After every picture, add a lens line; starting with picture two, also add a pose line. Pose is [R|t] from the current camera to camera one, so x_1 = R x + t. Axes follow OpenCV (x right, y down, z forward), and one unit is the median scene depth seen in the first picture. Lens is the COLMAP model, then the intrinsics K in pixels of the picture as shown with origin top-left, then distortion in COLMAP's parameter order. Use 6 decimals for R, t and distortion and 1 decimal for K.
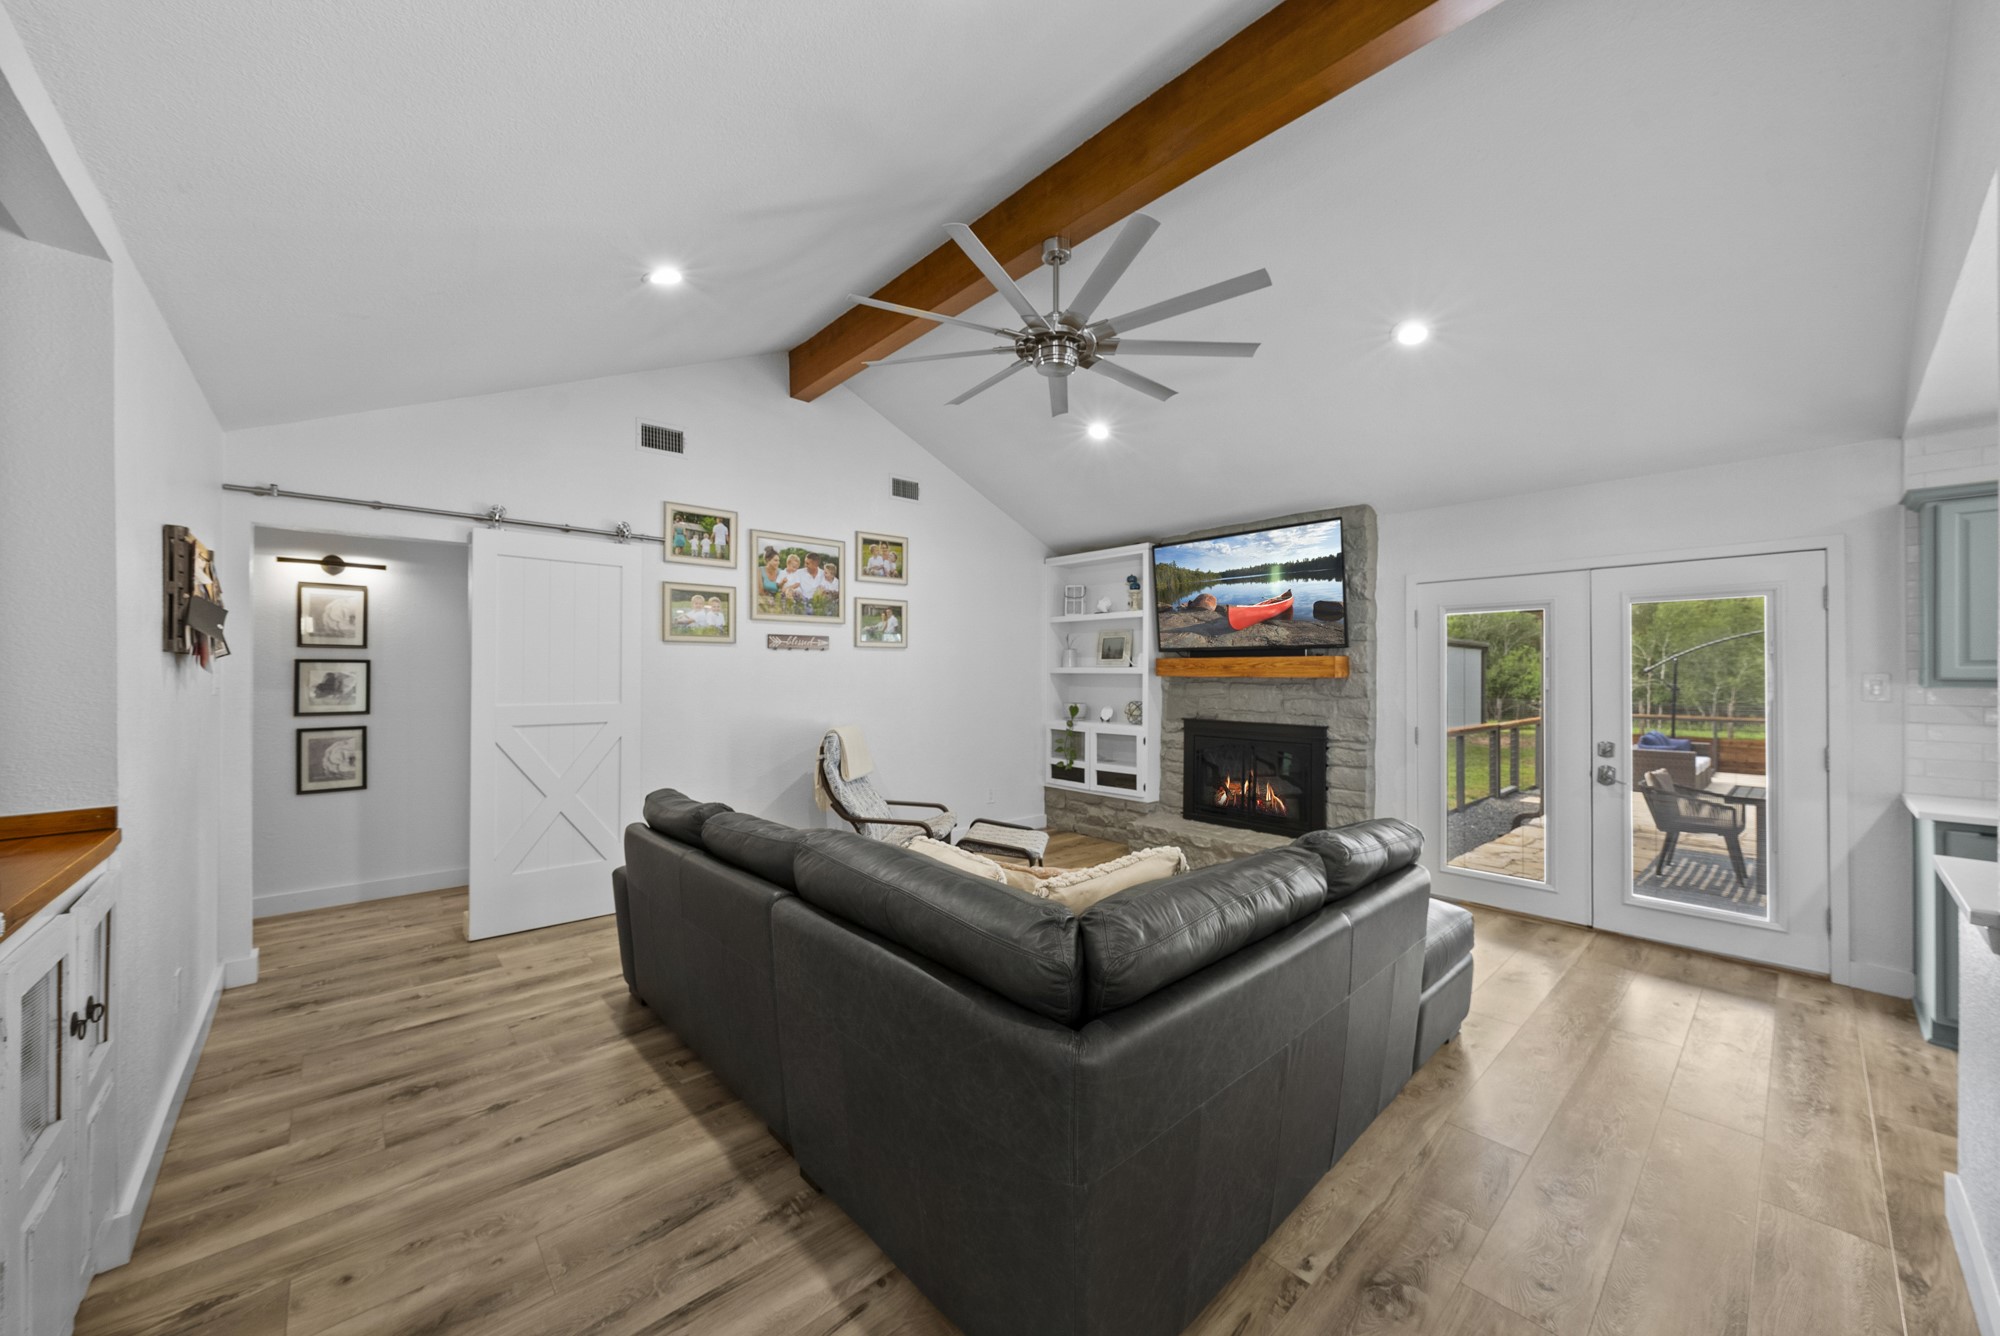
lens RADIAL K [[738.6, 0, 979.6], [0, 738.6, 672.2], [0, 0, 1]] dist [0.001697, -0.000347]
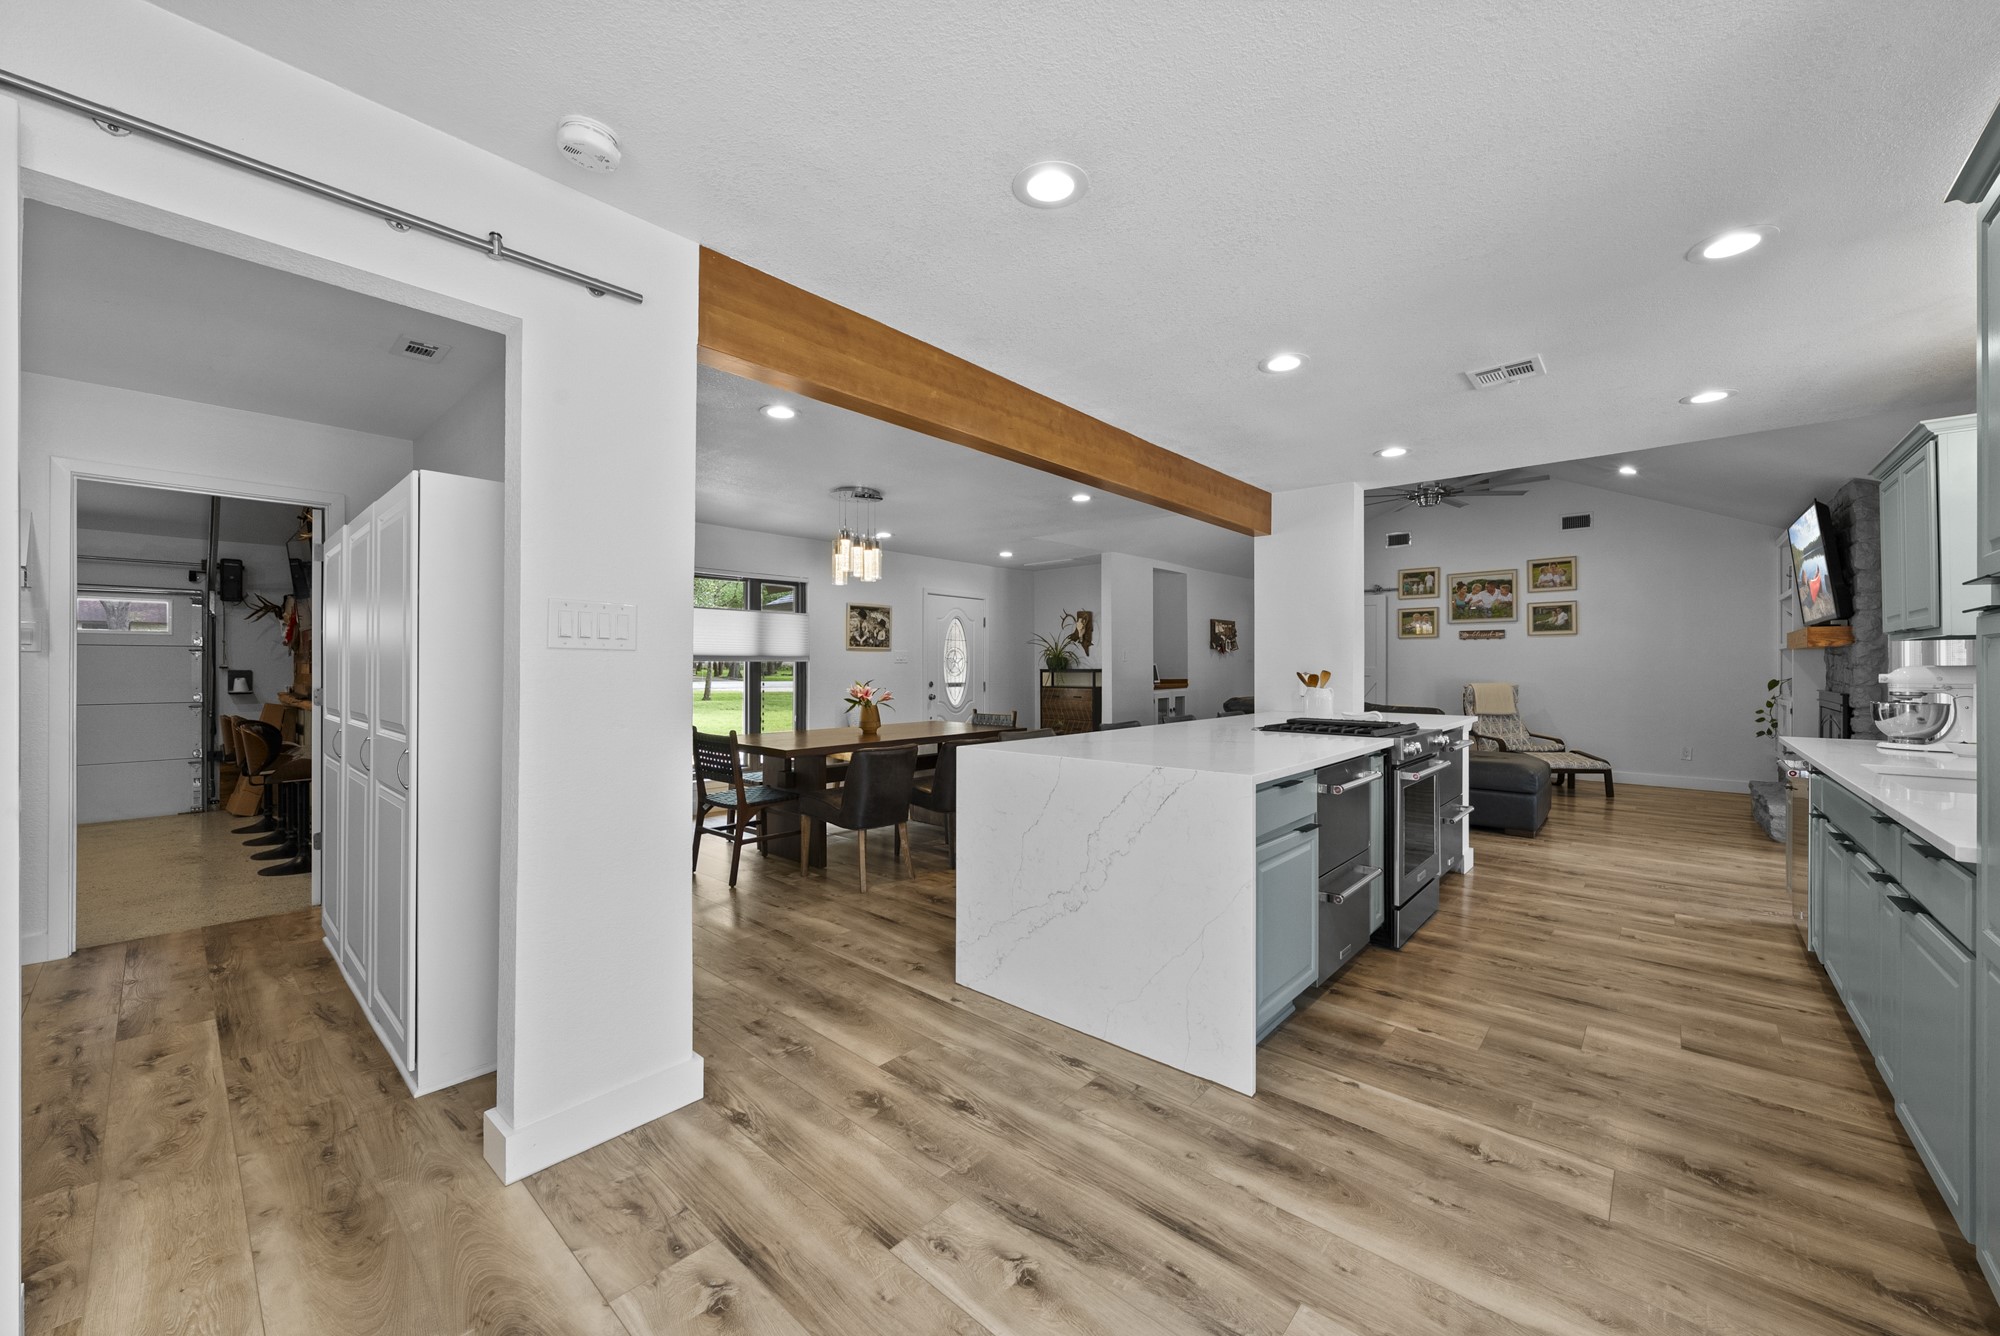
lens RADIAL K [[738.6, 0, 988.8], [0, 738.6, 666.2], [0, 0, 1]] dist [0.001697, -0.000347]
pose [[0.096620, -0.003730, -0.995314, 1.309607], [0.003835, 0.999987, -0.003375, 0.031697], [0.995314, -0.003490, 0.096633, -0.280044]]
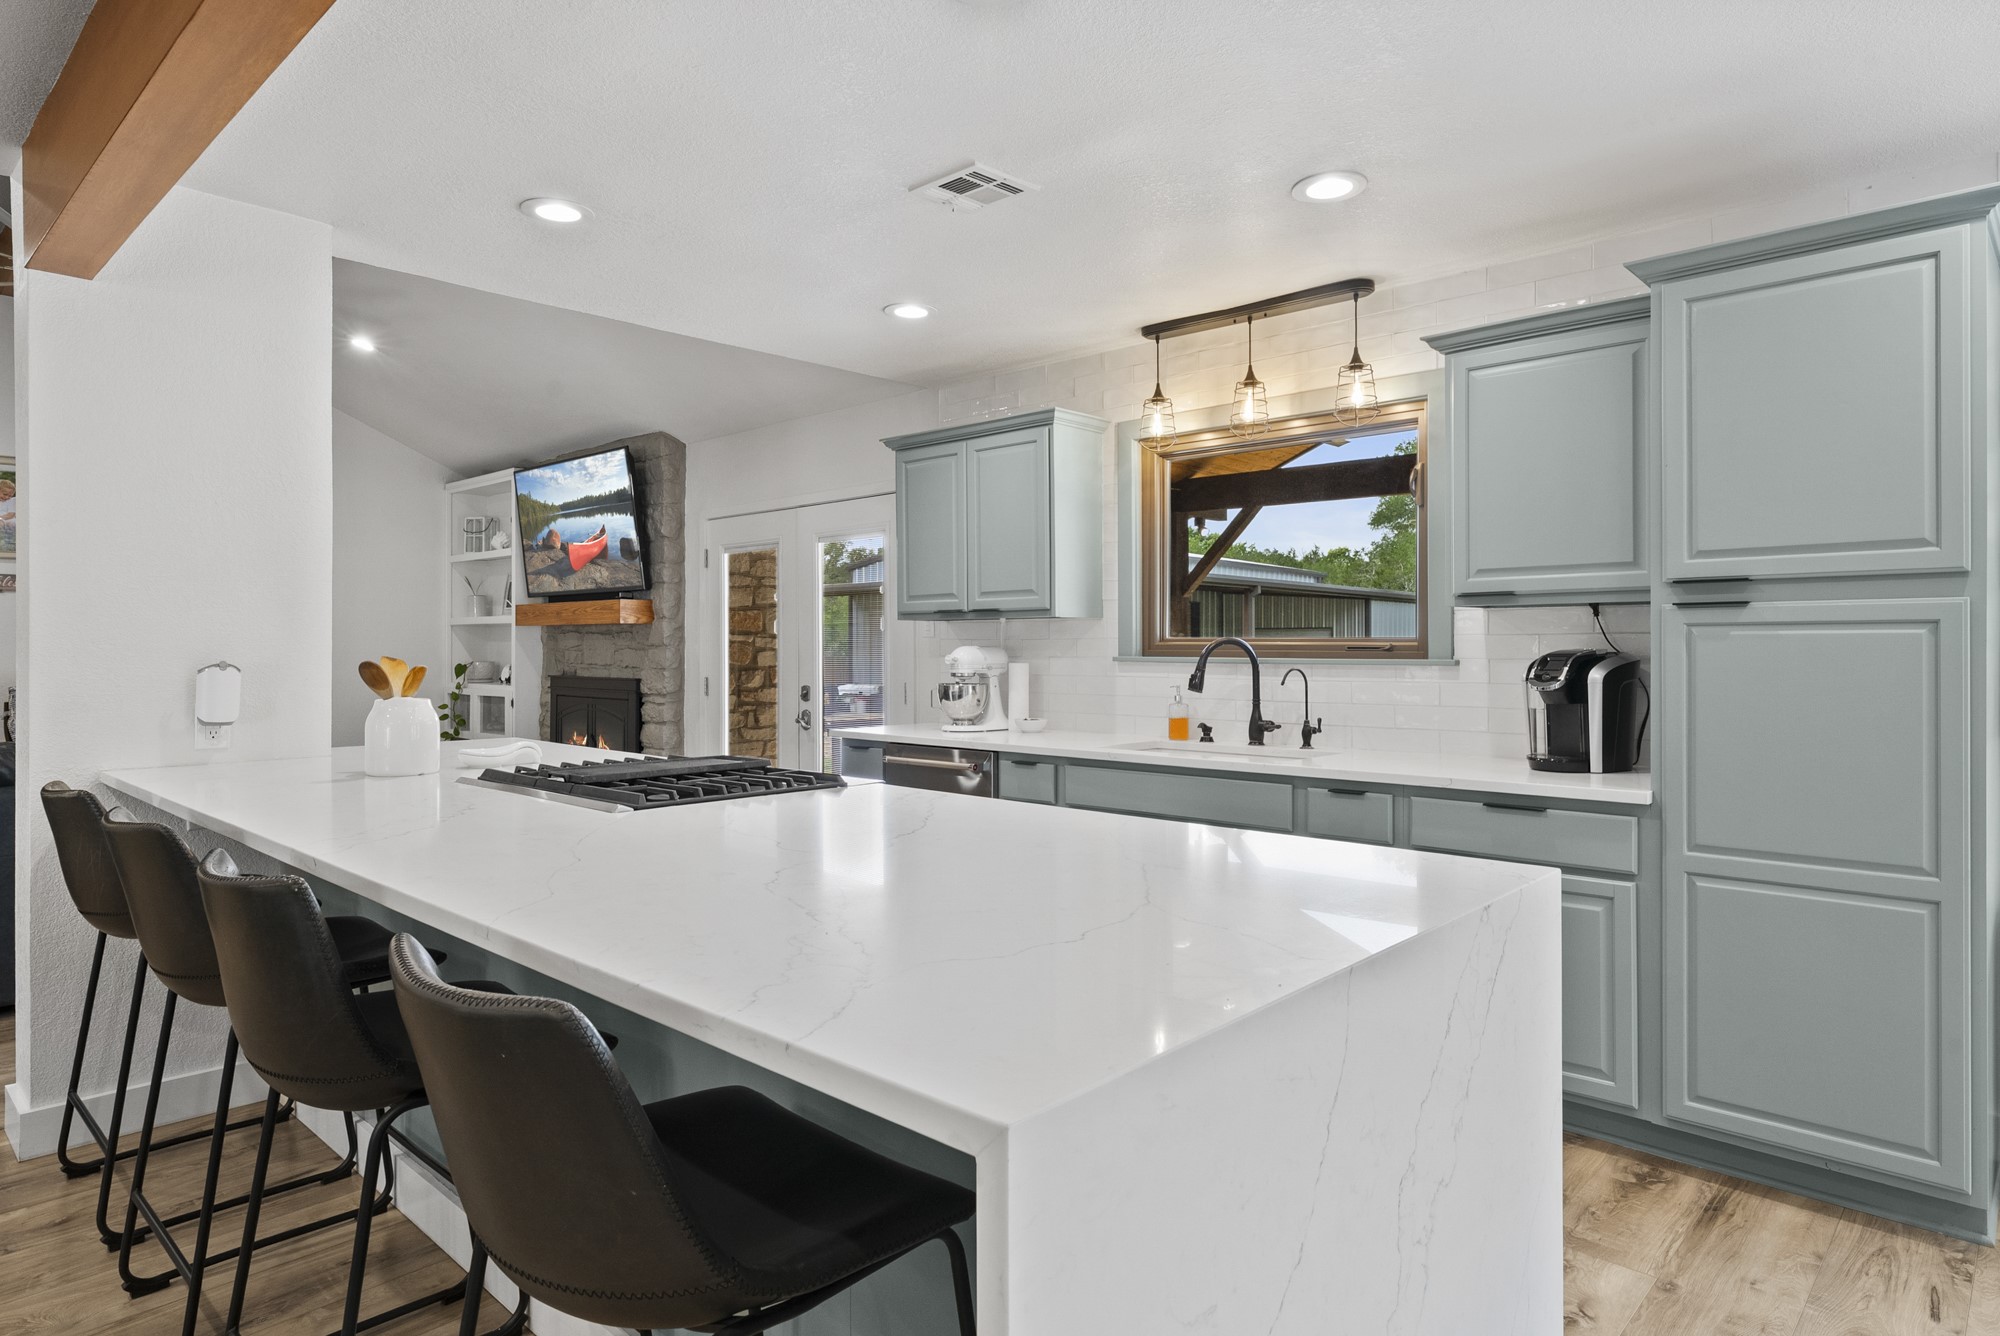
lens RADIAL K [[1176.4, 0, 956.0], [0, 1176.4, 644.7], [0, 0, 1]] dist [0.000944, -0.000267]
pose [[0.998735, -0.006443, 0.049868, 0.739511], [0.006311, 0.999976, 0.002806, 0.028944], [-0.049885, -0.002488, 0.998752, -0.413757]]
